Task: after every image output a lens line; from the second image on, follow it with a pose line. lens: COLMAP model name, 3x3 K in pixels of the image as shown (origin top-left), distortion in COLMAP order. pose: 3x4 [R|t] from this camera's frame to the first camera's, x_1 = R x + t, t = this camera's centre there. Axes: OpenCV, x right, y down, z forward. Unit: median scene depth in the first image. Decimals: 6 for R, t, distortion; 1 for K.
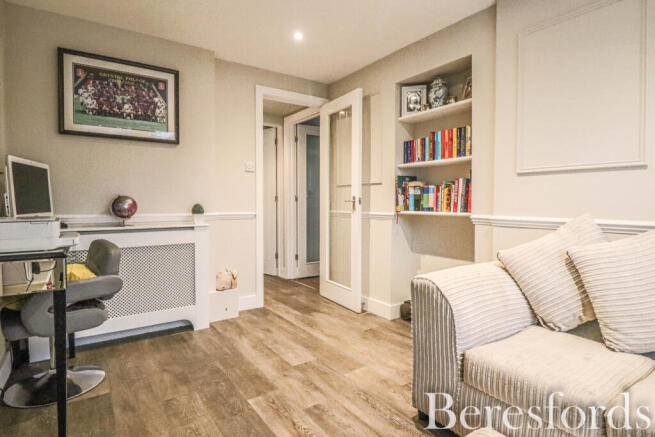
lens RADIAL K [[349.8, 0, 328.8], [0, 349.8, 214.0], [0, 0, 1]] dist [-0.002561, -0.000354]
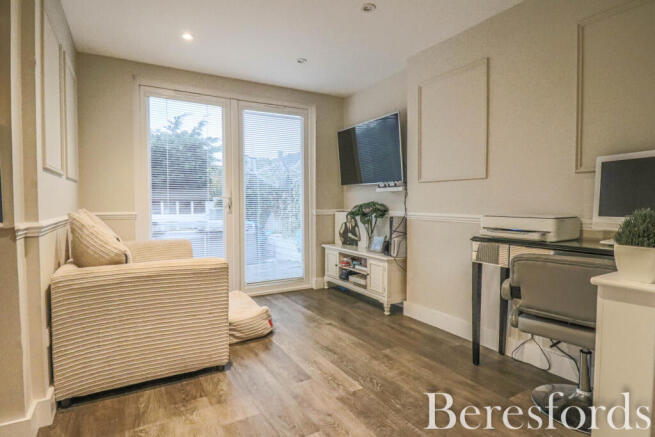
lens RADIAL K [[349.8, 0, 327.2], [0, 349.8, 217.6], [0, 0, 1]] dist [-0.002561, -0.000354]
pose [[-0.995521, -0.001511, 0.094524, -0.217995], [0.004533, 0.997959, 0.063701, -0.057990], [-0.094427, 0.063844, -0.993482, 1.991530]]
